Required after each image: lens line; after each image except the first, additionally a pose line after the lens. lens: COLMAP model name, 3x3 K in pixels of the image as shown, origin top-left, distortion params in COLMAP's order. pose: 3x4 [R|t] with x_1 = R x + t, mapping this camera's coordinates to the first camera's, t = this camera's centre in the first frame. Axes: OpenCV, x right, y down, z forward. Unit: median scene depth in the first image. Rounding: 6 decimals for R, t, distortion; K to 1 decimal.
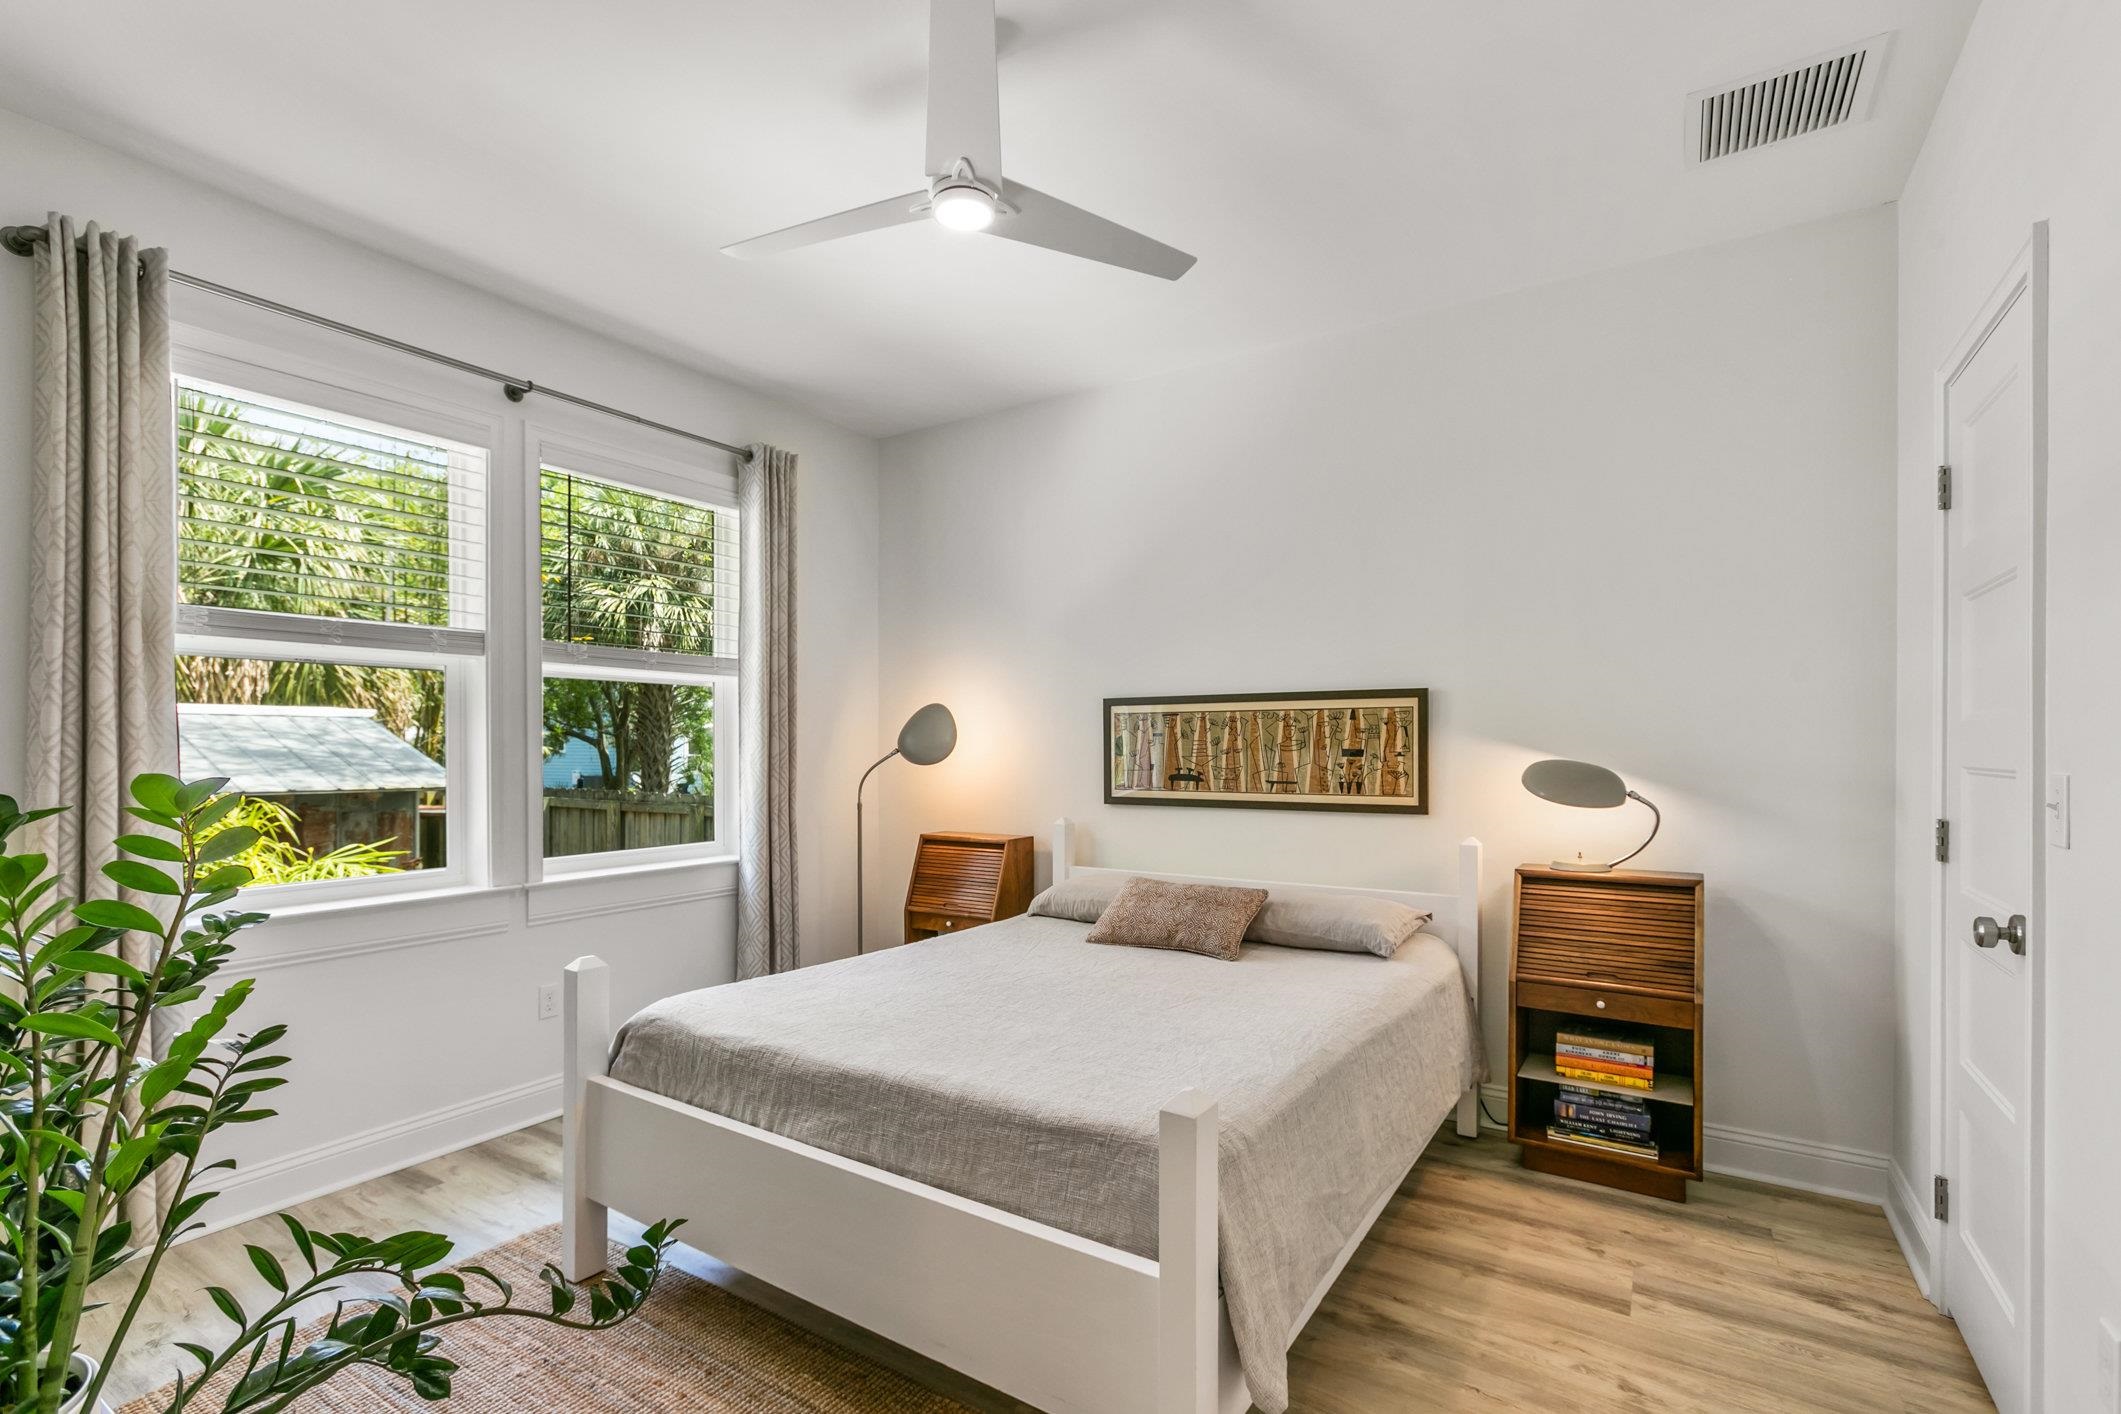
lens RADIAL K [[966.9, 0, 1050.0], [0, 966.9, 753.8], [0, 0, 1]] dist [-0.002549, 0.000963]
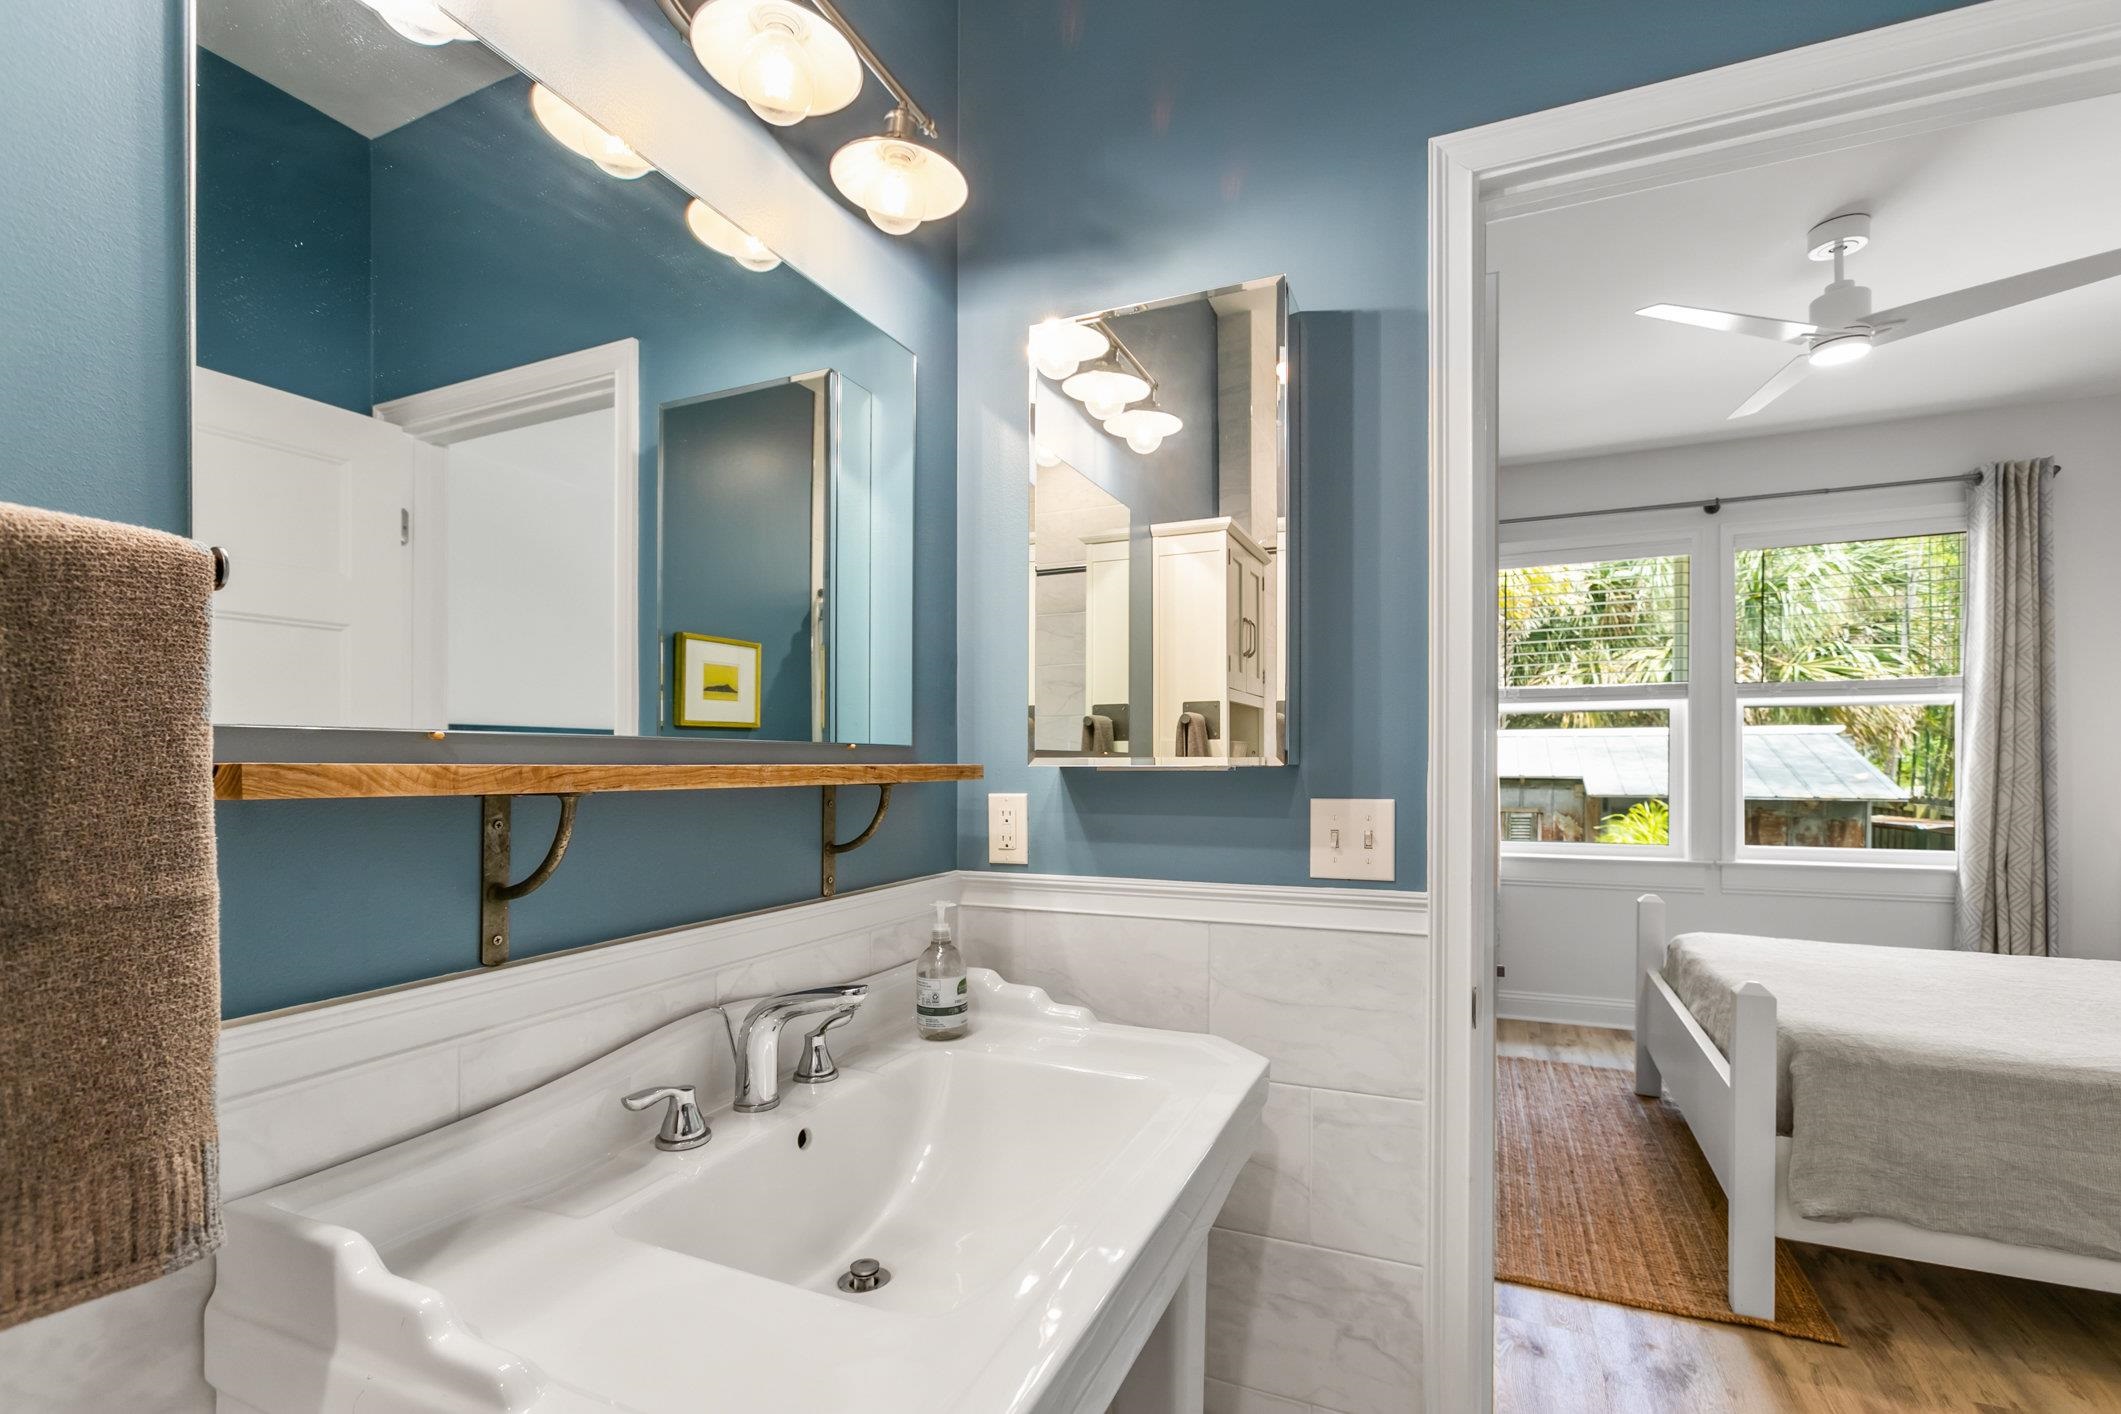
lens RADIAL K [[966.9, 0, 1052.6], [0, 966.9, 764.2], [0, 0, 1]] dist [-0.002549, 0.000963]
pose [[0.169147, 0.003595, -0.985584, 0.529369], [-0.005069, 0.999983, 0.002778, -0.002337], [0.985578, 0.004526, 0.169163, -0.138515]]
